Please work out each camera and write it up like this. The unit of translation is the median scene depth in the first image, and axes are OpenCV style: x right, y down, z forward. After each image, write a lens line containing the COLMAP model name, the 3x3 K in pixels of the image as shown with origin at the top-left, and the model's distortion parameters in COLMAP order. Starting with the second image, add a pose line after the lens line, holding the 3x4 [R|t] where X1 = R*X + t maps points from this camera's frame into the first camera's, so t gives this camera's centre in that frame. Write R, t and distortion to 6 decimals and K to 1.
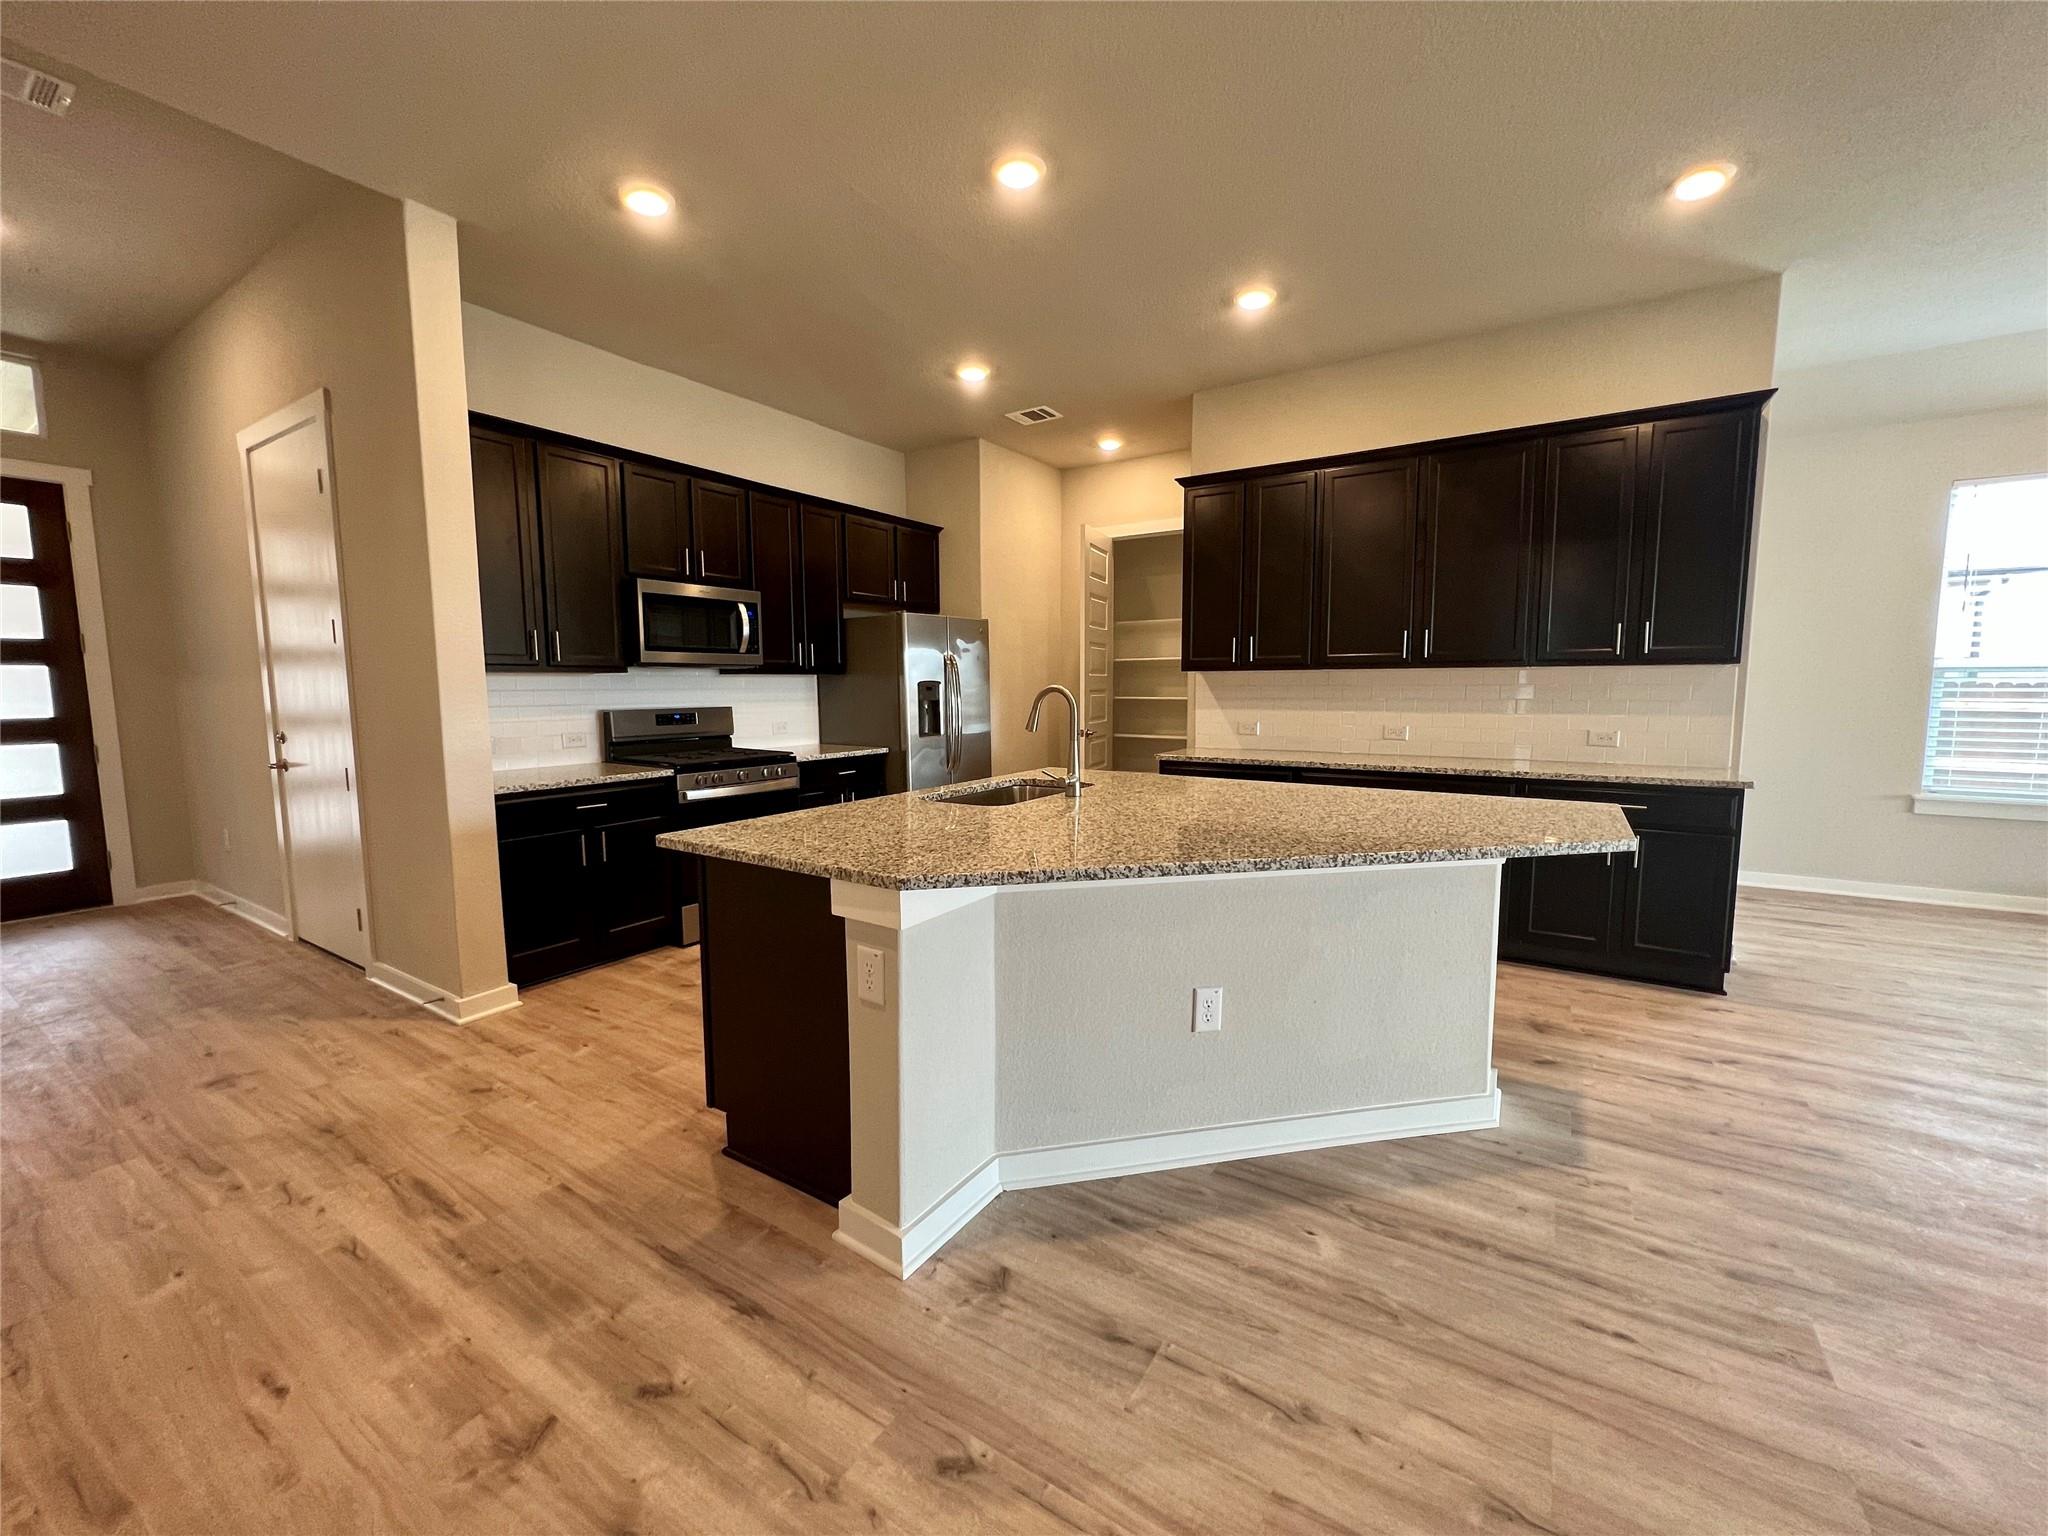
lens RADIAL K [[821.0, 0, 1018.1], [0, 821.0, 769.7], [0, 0, 1]] dist [-0.003419, 0.000734]
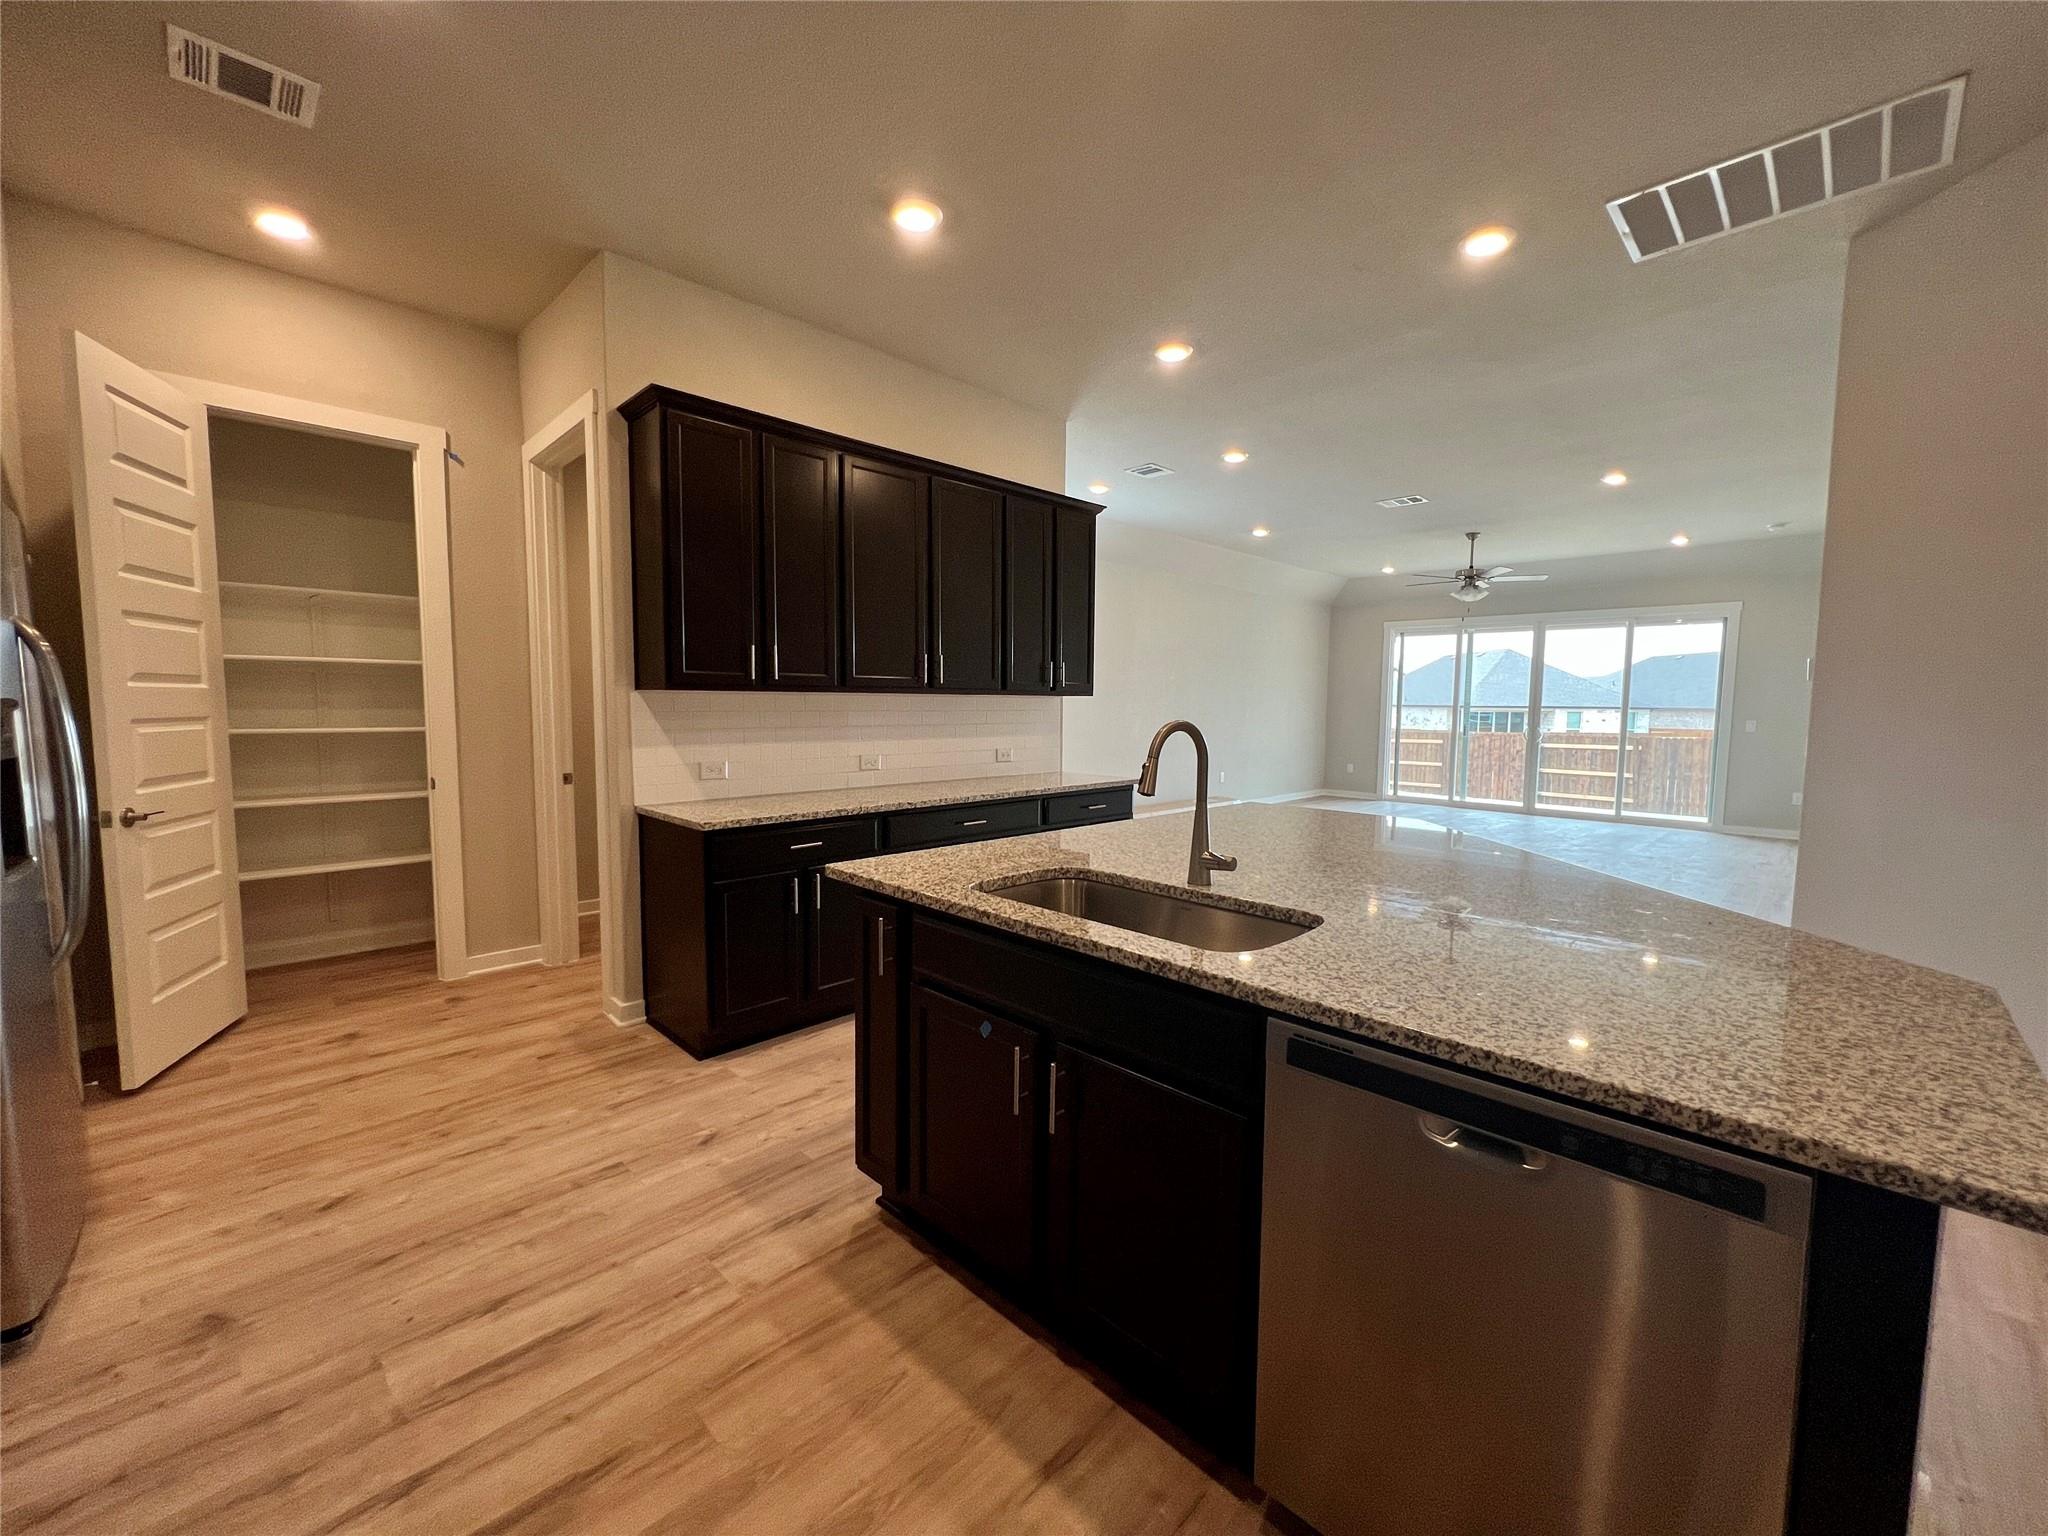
lens RADIAL K [[821.0, 0, 1018.9], [0, 821.0, 767.0], [0, 0, 1]] dist [-0.003419, 0.000734]
pose [[0.207034, -0.070515, 0.975789, -0.625557], [0.091678, 0.994409, 0.052409, -0.114001], [-0.974029, 0.078608, 0.212341, 1.006235]]
